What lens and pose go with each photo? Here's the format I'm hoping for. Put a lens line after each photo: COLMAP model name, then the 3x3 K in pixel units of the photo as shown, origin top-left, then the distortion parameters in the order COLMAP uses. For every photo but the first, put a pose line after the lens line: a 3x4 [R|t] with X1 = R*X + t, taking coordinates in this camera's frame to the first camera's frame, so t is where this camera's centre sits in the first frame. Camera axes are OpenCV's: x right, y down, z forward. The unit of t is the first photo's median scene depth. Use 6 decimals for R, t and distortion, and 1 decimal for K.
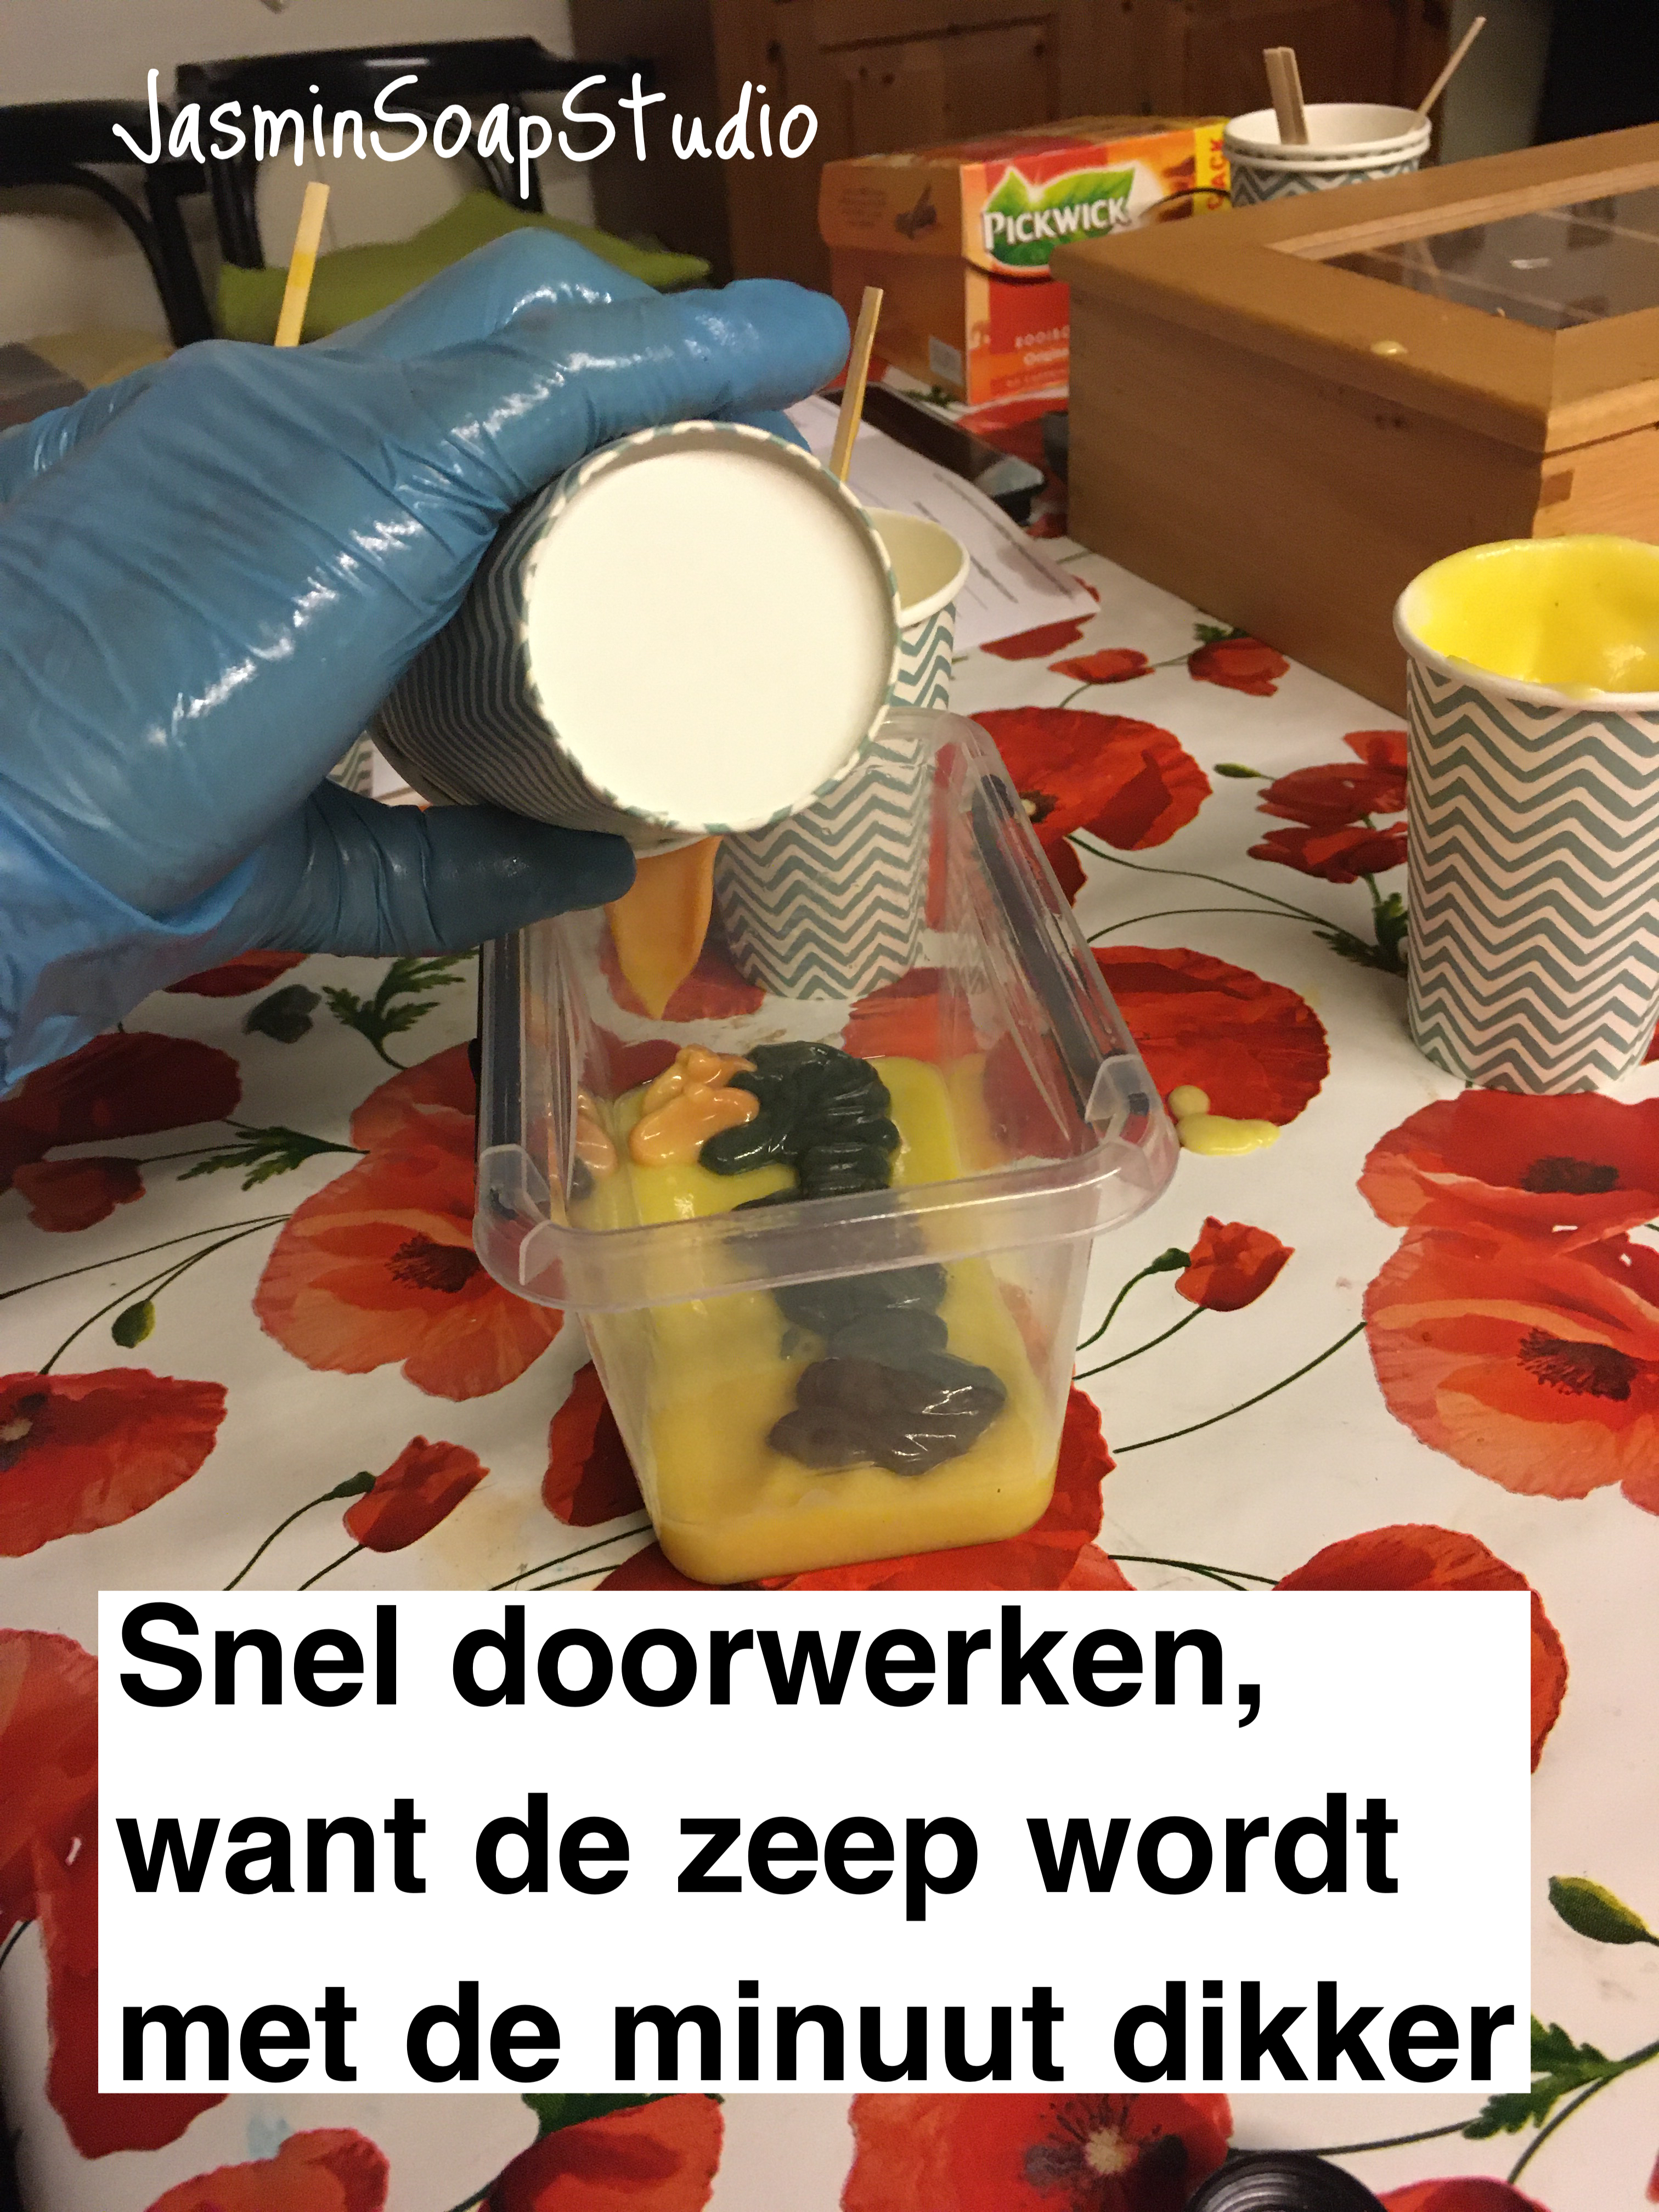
lens RADIAL K [[1877.9, 0, 832.4], [0, 1877.9, 1107.0], [0, 0, 1]] dist [0.054004, -0.010457]
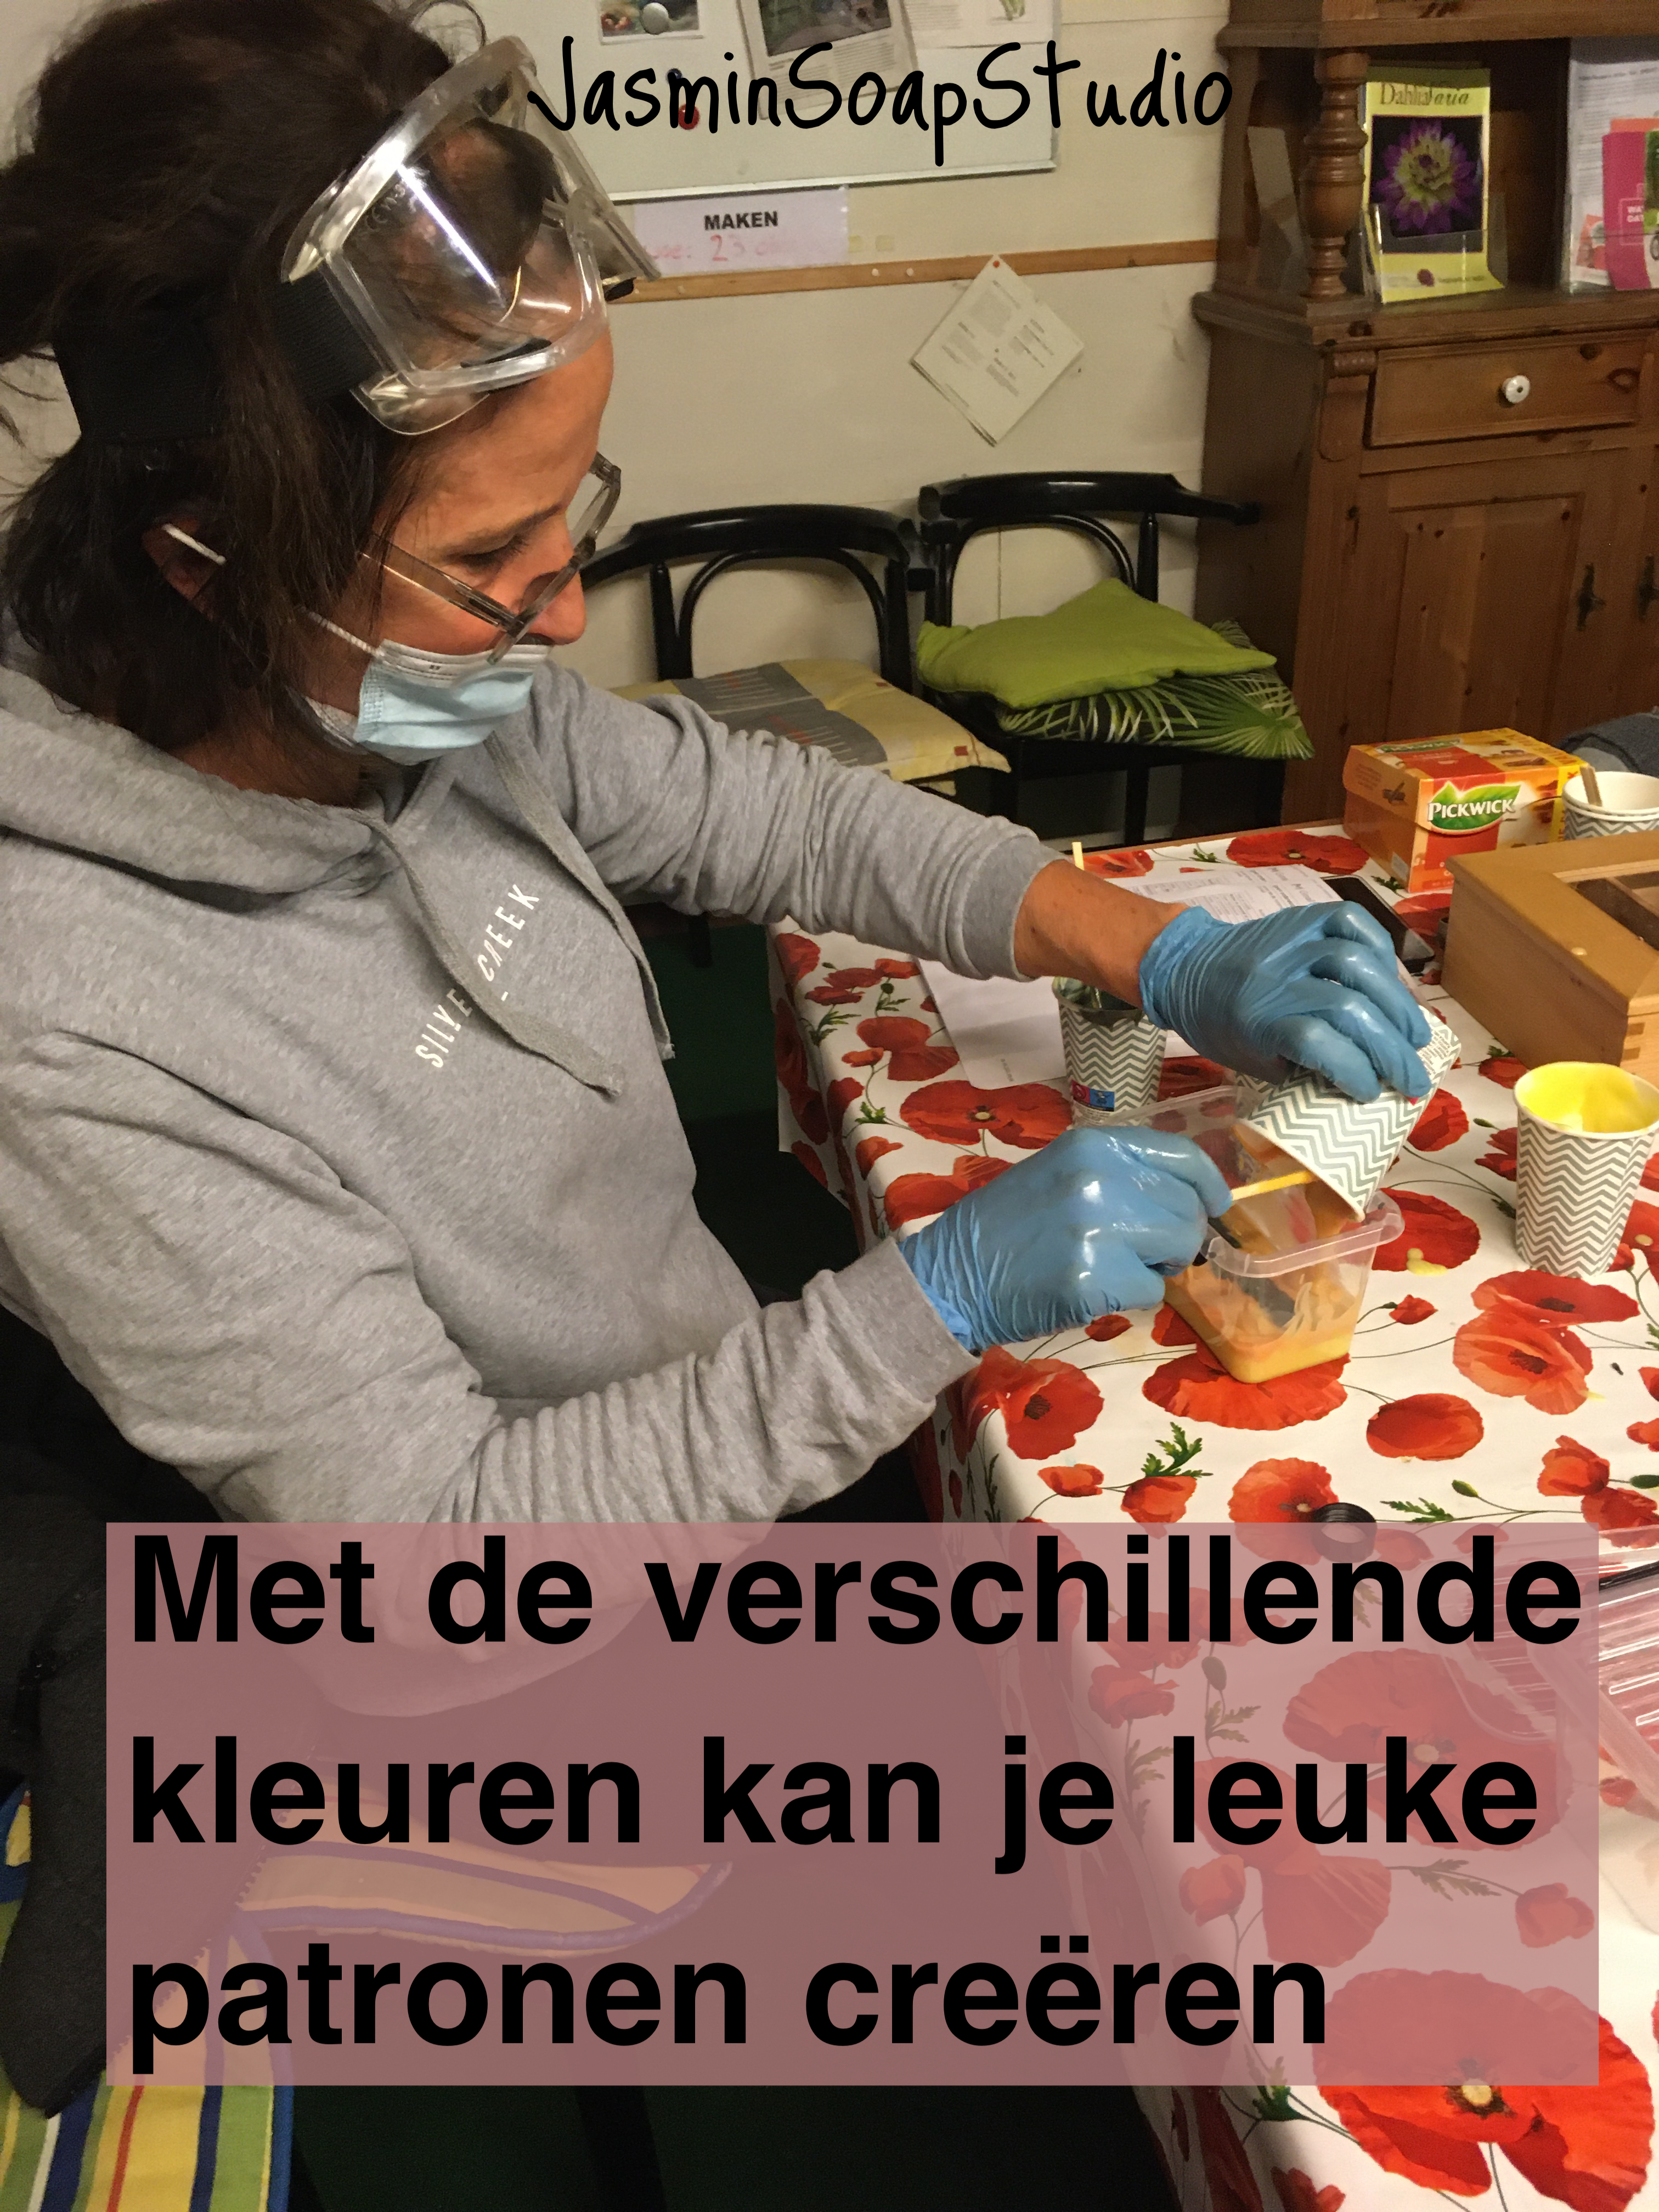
lens RADIAL K [[1877.9, 0, 832.4], [0, 1877.9, 1110.5], [0, 0, 1]] dist [0.054004, -0.010457]
pose [[0.958368, 0.160507, -0.236153, 0.004541], [-0.182448, 0.980423, -0.074052, 0.099024], [0.219644, 0.114054, 0.968890, -1.183936]]
